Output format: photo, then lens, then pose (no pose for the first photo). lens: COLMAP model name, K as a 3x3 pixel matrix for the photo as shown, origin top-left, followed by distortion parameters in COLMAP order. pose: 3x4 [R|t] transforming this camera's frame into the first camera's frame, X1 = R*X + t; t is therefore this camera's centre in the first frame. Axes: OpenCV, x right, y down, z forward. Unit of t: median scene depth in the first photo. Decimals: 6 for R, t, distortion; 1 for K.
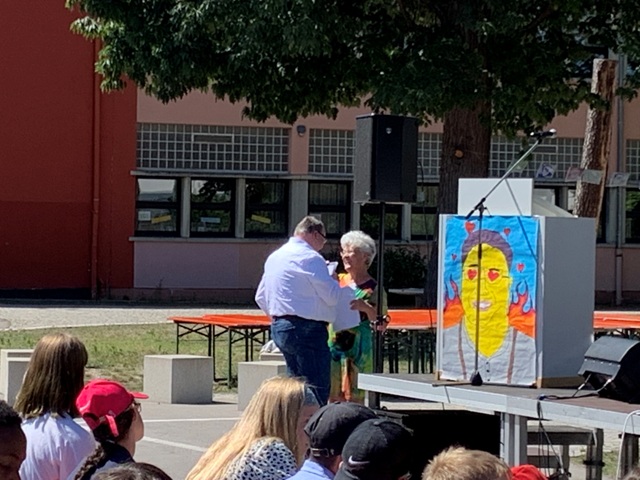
lens RADIAL K [[2398.2, 0, 320.0], [0, 2398.2, 240.0], [0, 0, 1]] dist [0.286341, -0.394289]
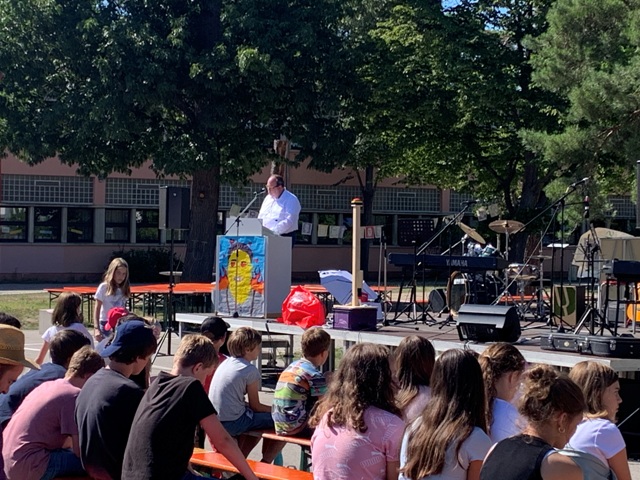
lens RADIAL K [[1530.2, 0, 320.0], [0, 1530.2, 240.0], [0, 0, 1]] dist [0.128033, 0.516117]
pose [[0.988806, -0.005702, 0.149100, -0.024799], [0.005744, 0.999983, 0.000153, -0.002731], [-0.149098, 0.000705, 0.988822, -0.132910]]
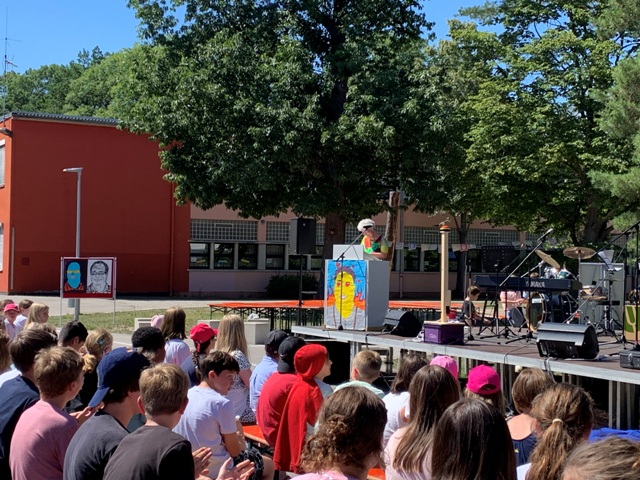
lens RADIAL K [[1075.8, 0, 320.0], [0, 1075.8, 240.0], [0, 0, 1]] dist [0.157958, -0.193470]
pose [[0.998880, -0.000477, 0.047307, -0.002819], [0.001799, 0.999609, -0.027901, -0.000064], [-0.047275, 0.027954, 0.998491, -0.034001]]
